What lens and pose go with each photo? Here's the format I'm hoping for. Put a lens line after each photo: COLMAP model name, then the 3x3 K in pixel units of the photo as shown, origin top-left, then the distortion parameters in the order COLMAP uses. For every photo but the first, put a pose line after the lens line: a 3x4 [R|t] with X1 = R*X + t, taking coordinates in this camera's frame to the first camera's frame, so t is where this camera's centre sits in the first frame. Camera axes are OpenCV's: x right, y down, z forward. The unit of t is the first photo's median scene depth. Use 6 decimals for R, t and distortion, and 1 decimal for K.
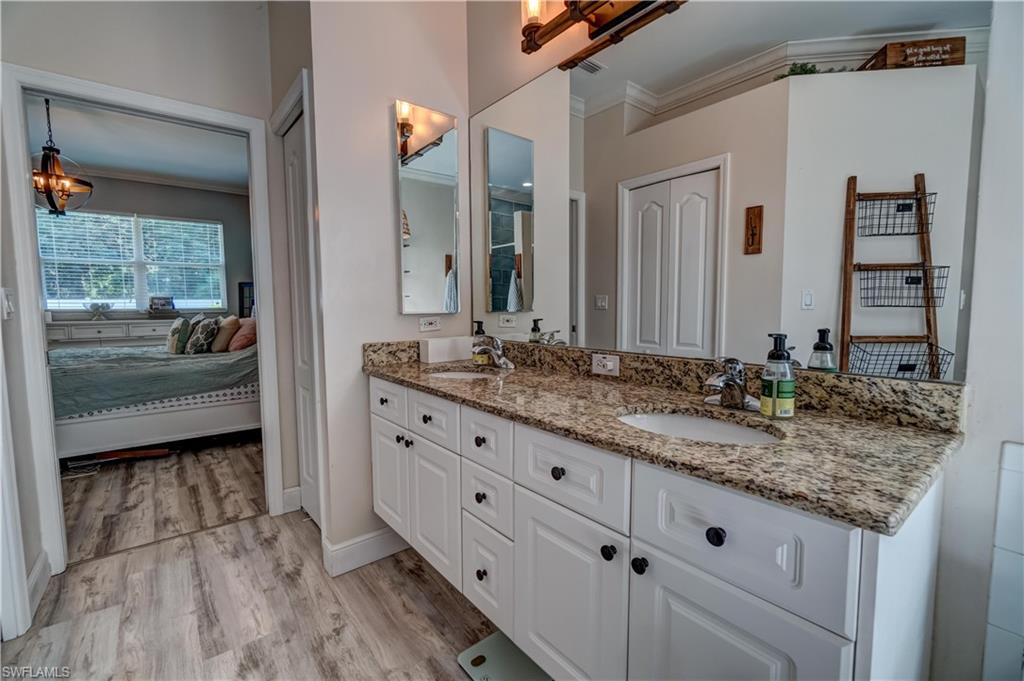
lens RADIAL K [[441.2, 0, 504.7], [0, 441.2, 339.5], [0, 0, 1]] dist [-0.003287, 0.000037]
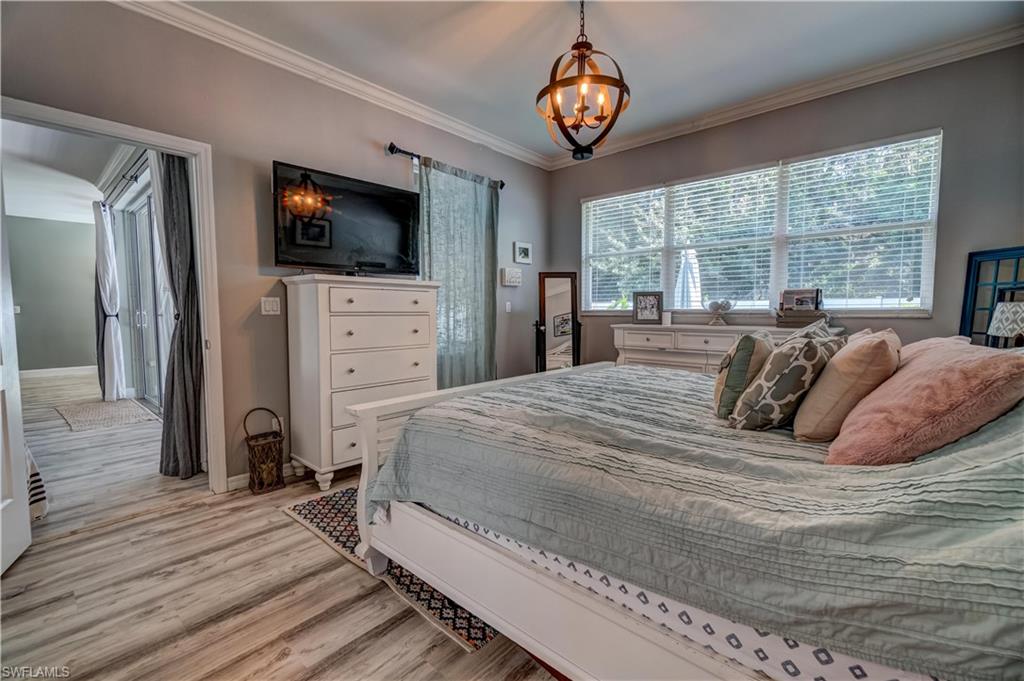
lens RADIAL K [[441.2, 0, 504.7], [0, 441.2, 339.5], [0, 0, 1]] dist [-0.003287, 0.000037]
pose [[0.173753, 0.073149, -0.982069, -0.370104], [-0.074829, 0.995335, 0.060898, -0.050883], [0.981942, 0.062906, 0.178416, 0.718287]]
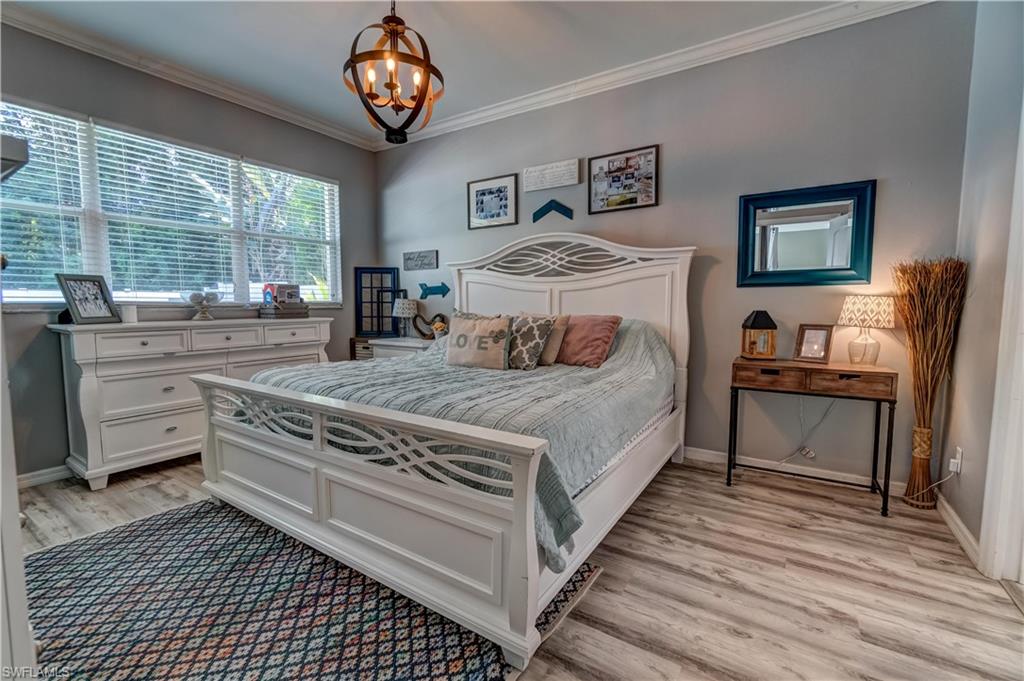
lens RADIAL K [[441.2, 0, 504.7], [0, 441.2, 339.5], [0, 0, 1]] dist [-0.003287, 0.000037]
pose [[0.947569, -0.018995, 0.318987, -0.965249], [0.017022, 0.999815, 0.008972, -0.018285], [-0.319098, -0.003072, 0.947717, 0.357317]]
